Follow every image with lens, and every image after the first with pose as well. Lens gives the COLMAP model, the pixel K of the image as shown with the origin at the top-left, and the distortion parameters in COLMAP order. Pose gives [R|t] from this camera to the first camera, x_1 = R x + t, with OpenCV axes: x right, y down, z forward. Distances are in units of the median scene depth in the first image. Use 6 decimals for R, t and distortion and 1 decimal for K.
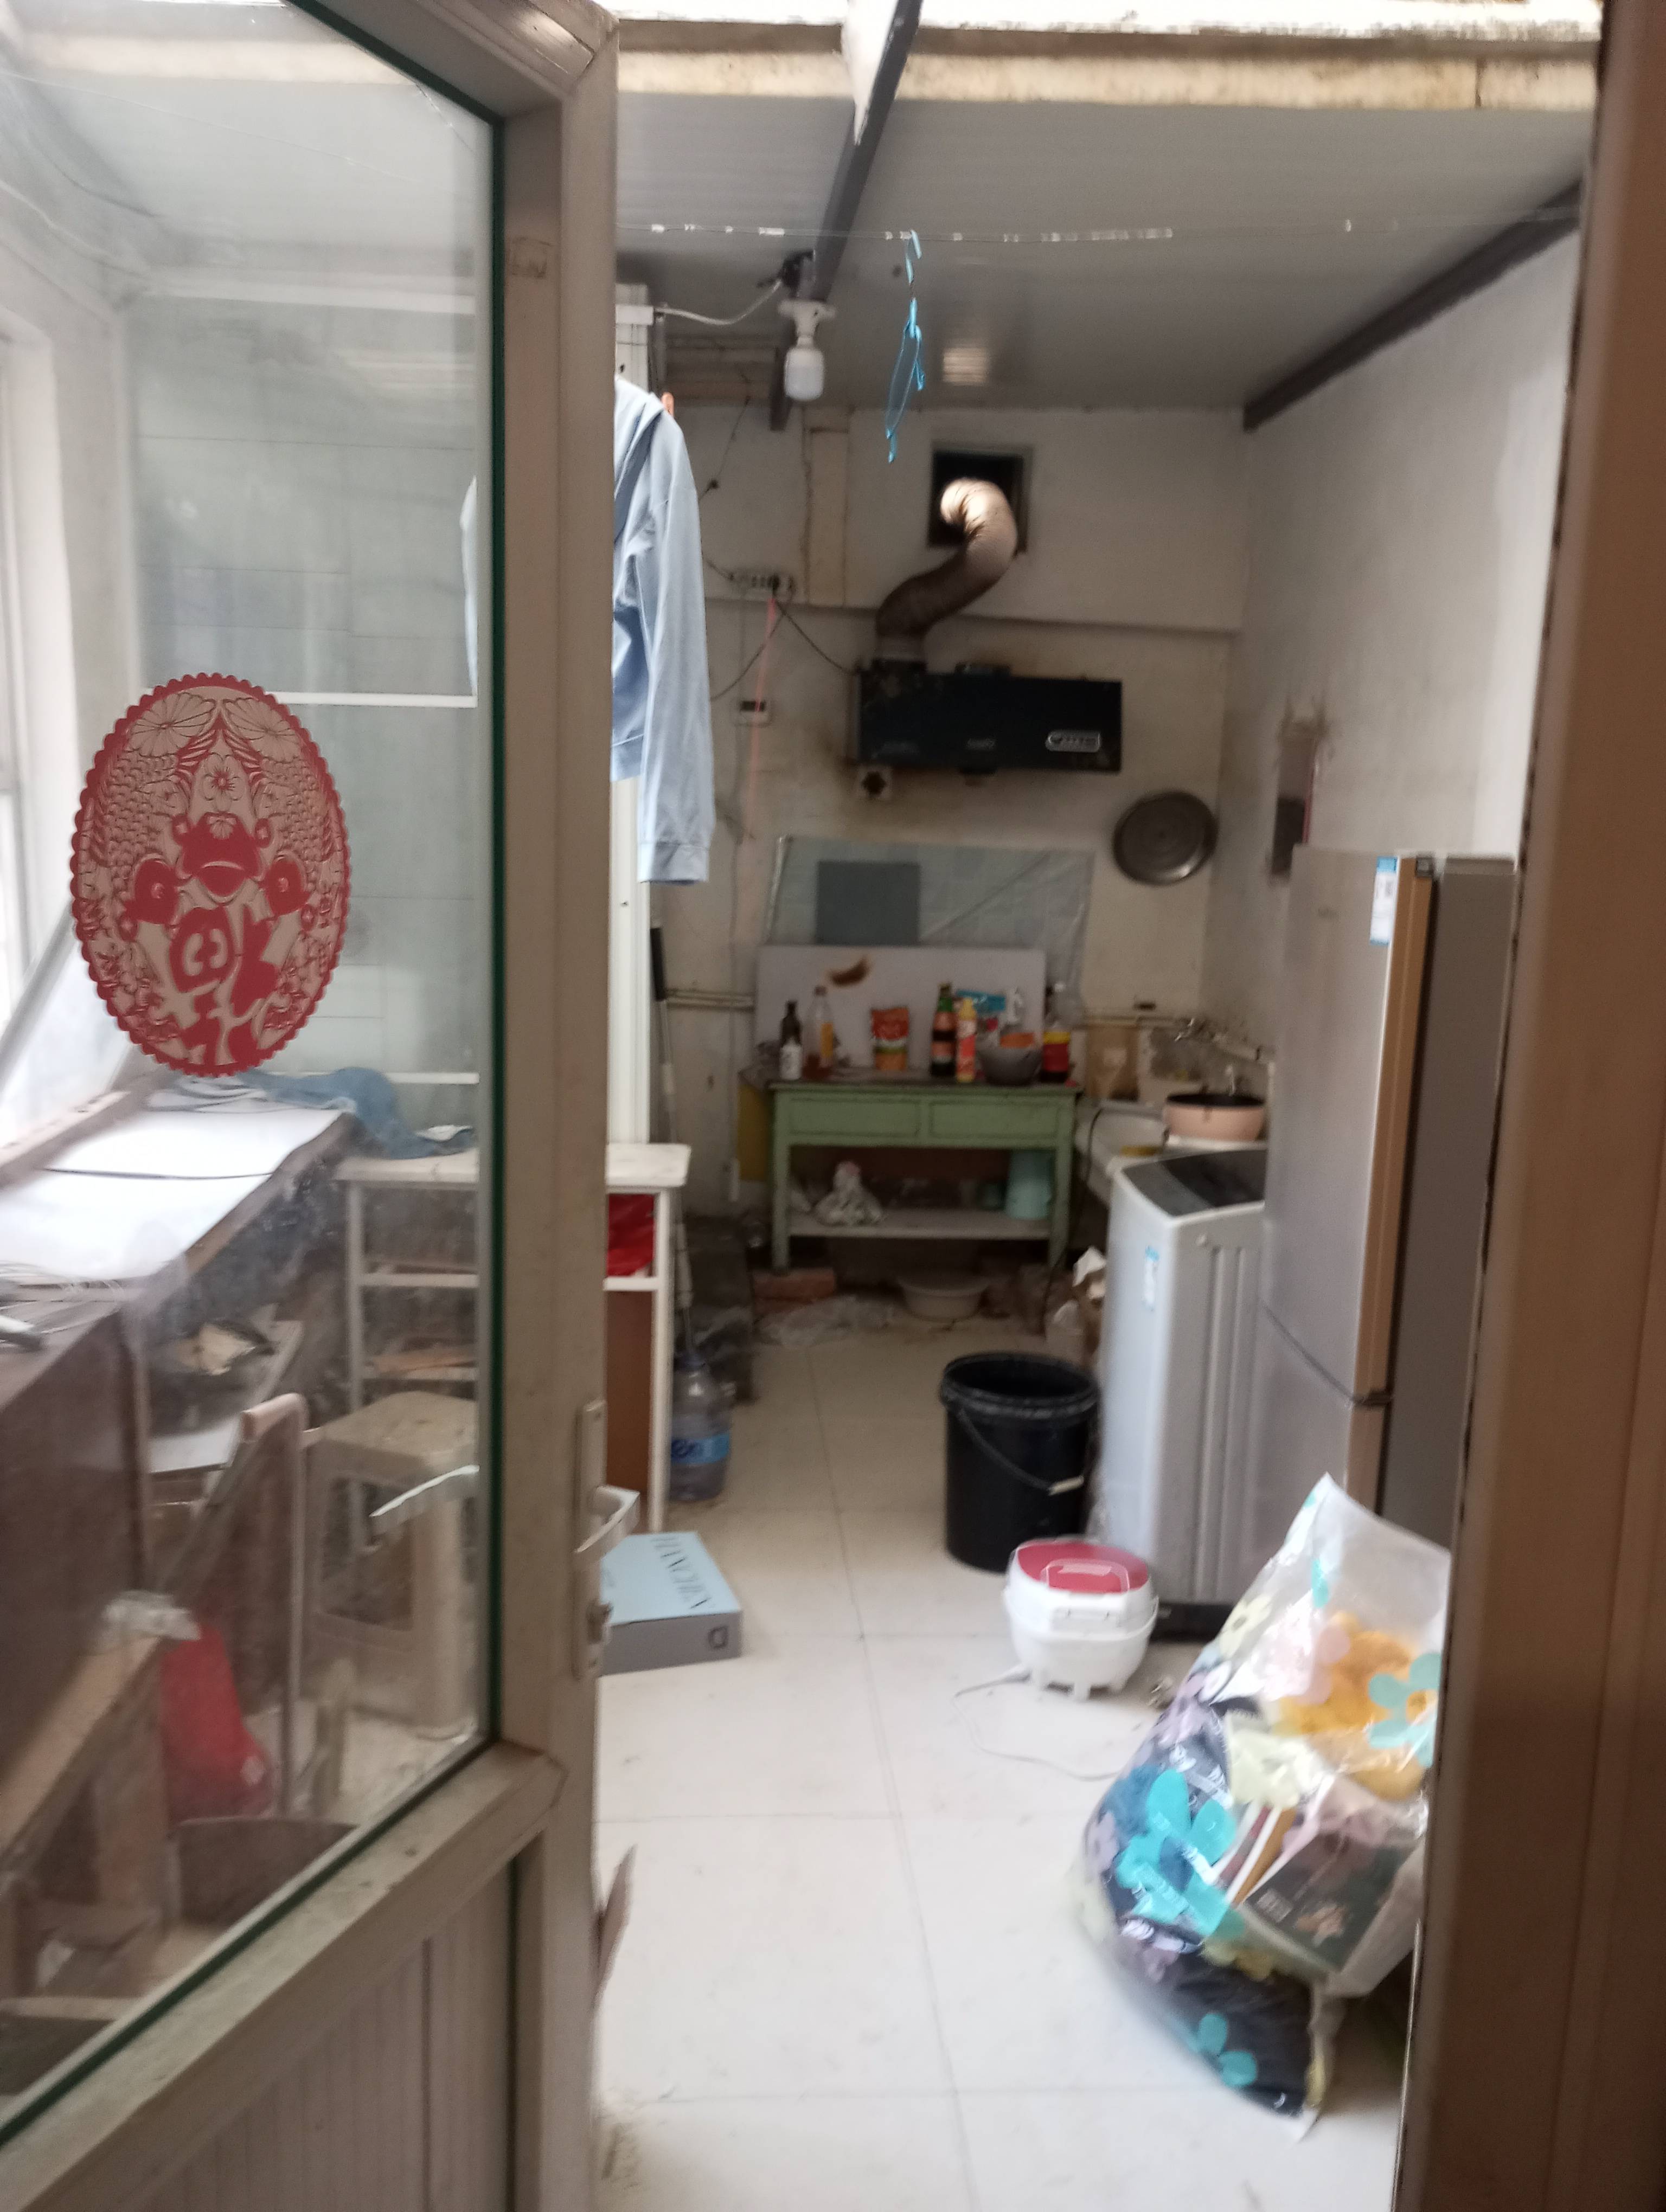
lens RADIAL K [[1774.0, 0, 922.9], [0, 1774.0, 1138.8], [0, 0, 1]] dist [0.048803, -0.063988]
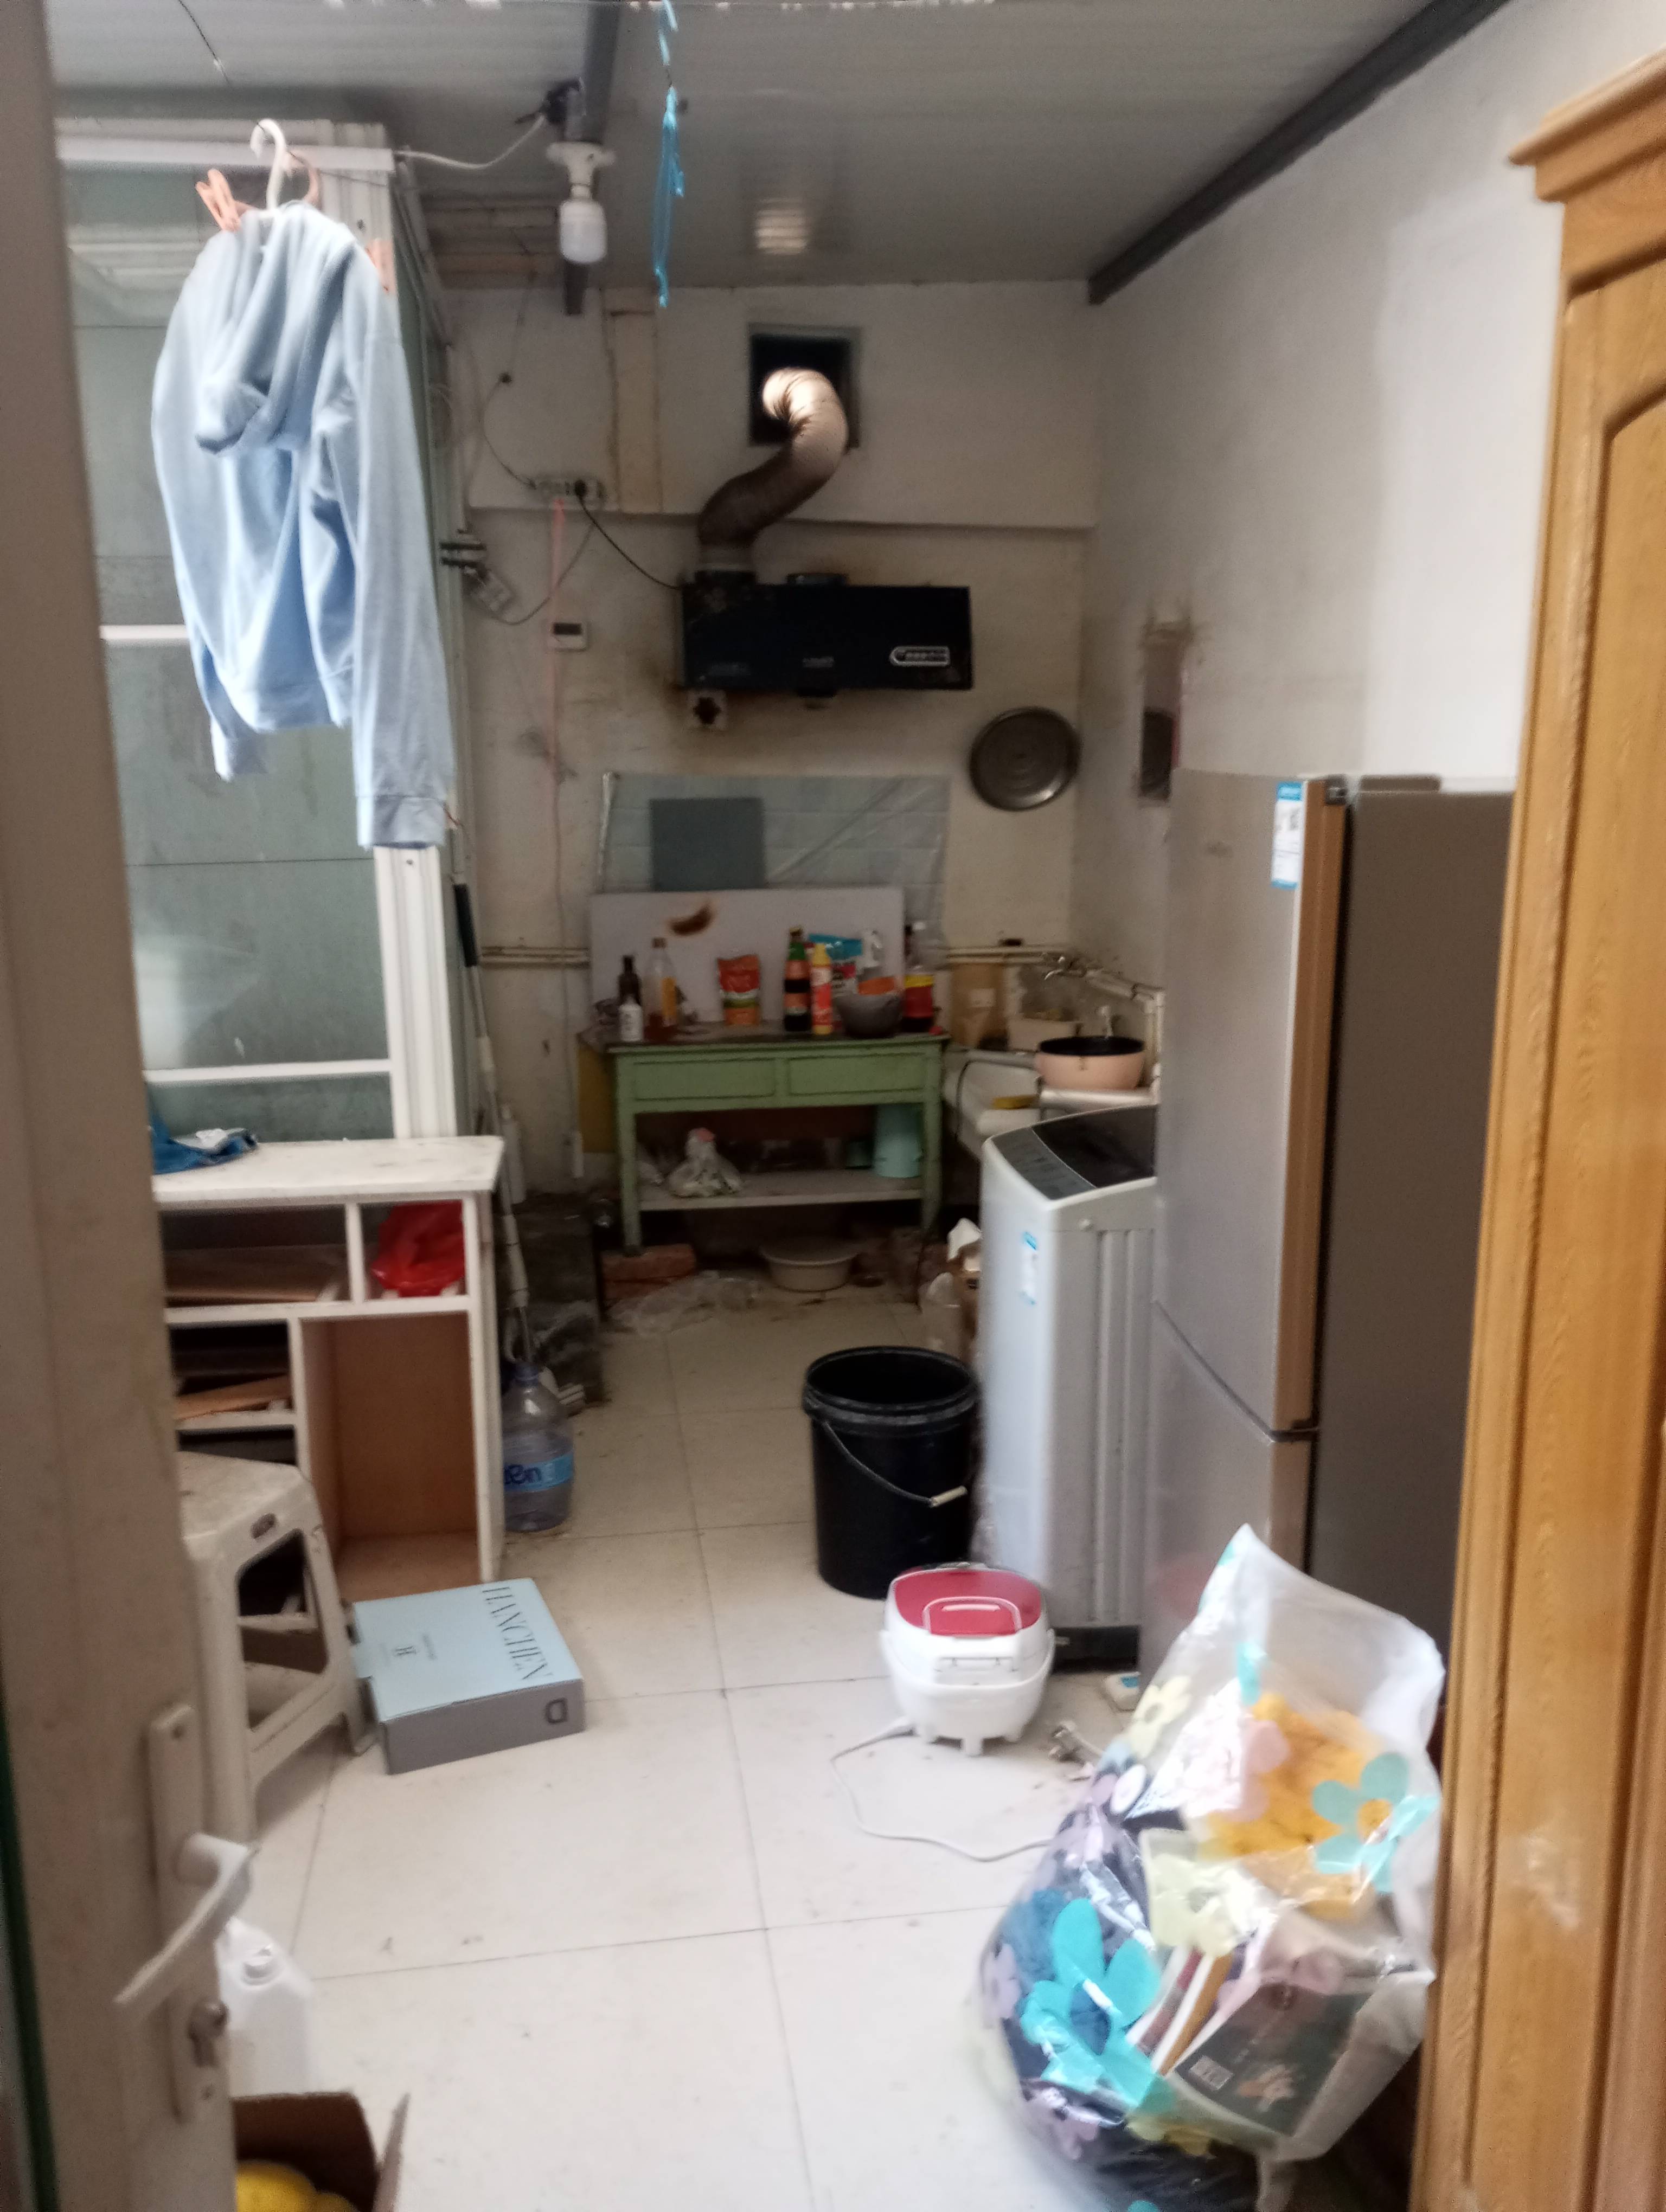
lens RADIAL K [[1737.7, 0, 918.1], [0, 1737.7, 1168.1], [0, 0, 1]] dist [0.053778, -0.064037]
pose [[0.996581, -0.053994, 0.062545, 0.020041], [0.050014, 0.996725, 0.063537, -0.027375], [-0.065771, -0.060192, 0.996018, 0.135049]]
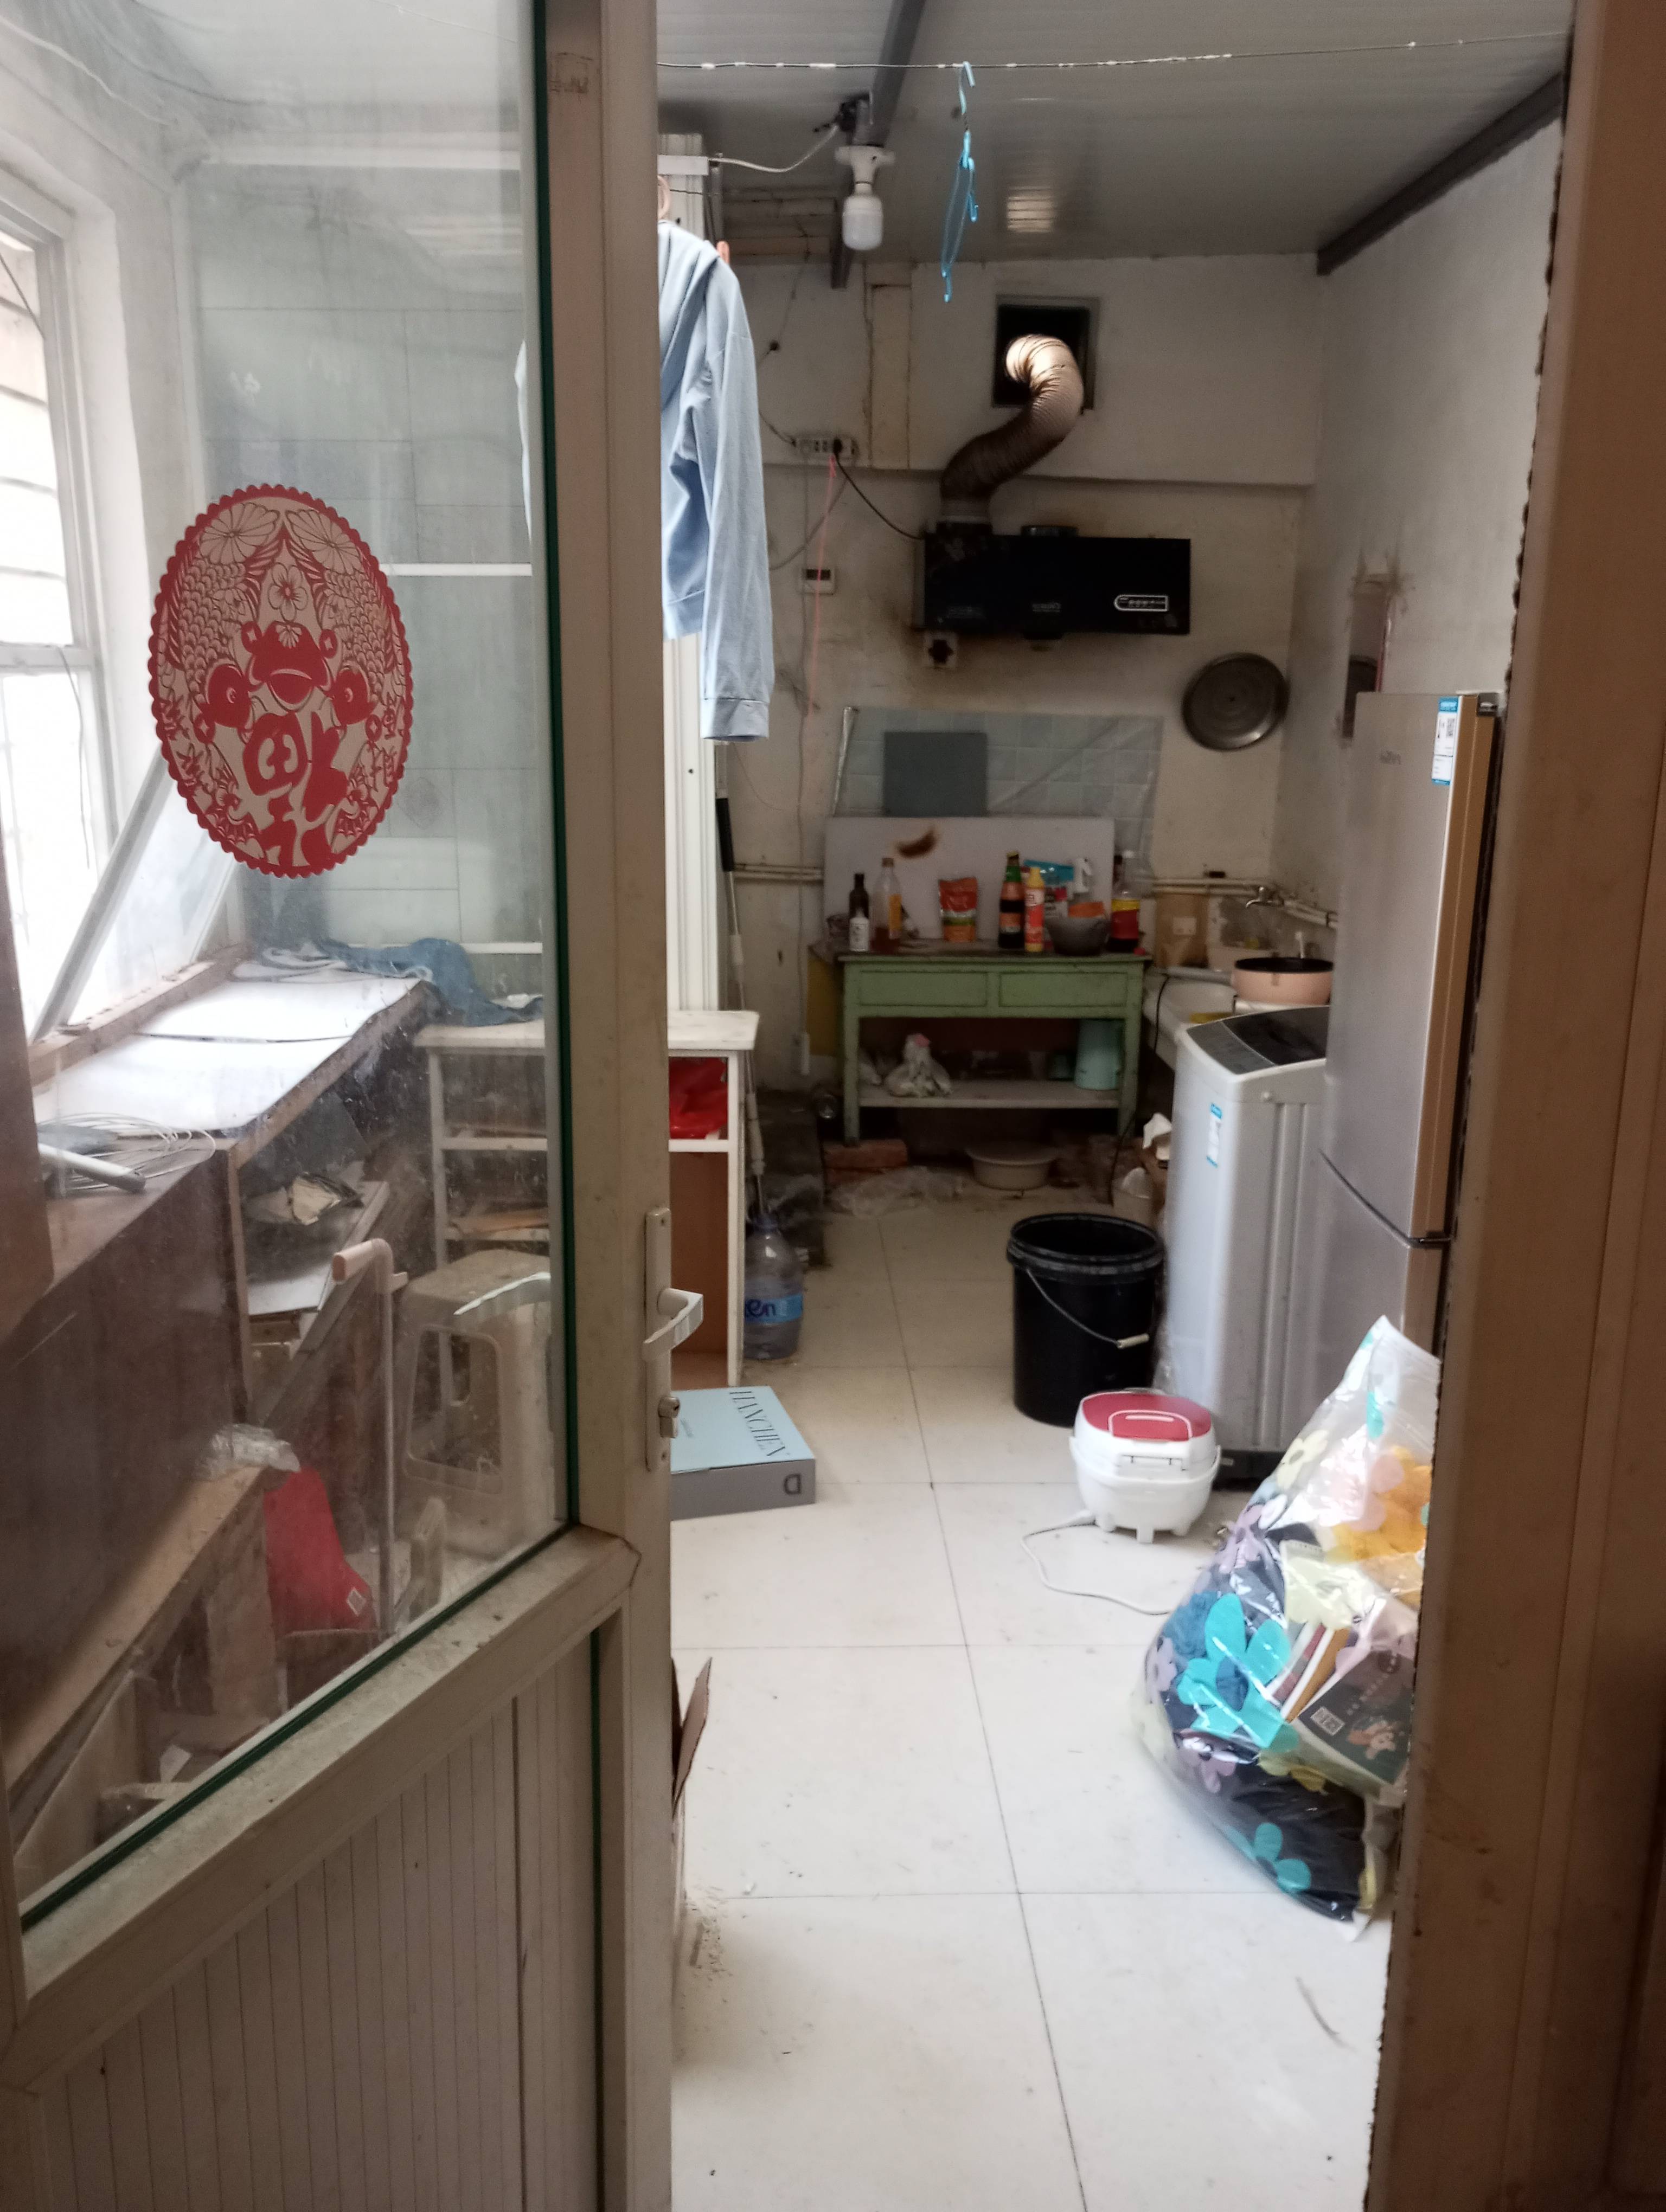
lens RADIAL K [[1774.0, 0, 922.9], [0, 1774.0, 1138.8], [0, 0, 1]] dist [0.048803, -0.063988]
pose [[0.999047, -0.007997, -0.042915, 0.005535], [0.010665, 0.998000, 0.062305, 0.015107], [0.042330, -0.062704, 0.997134, -0.012341]]
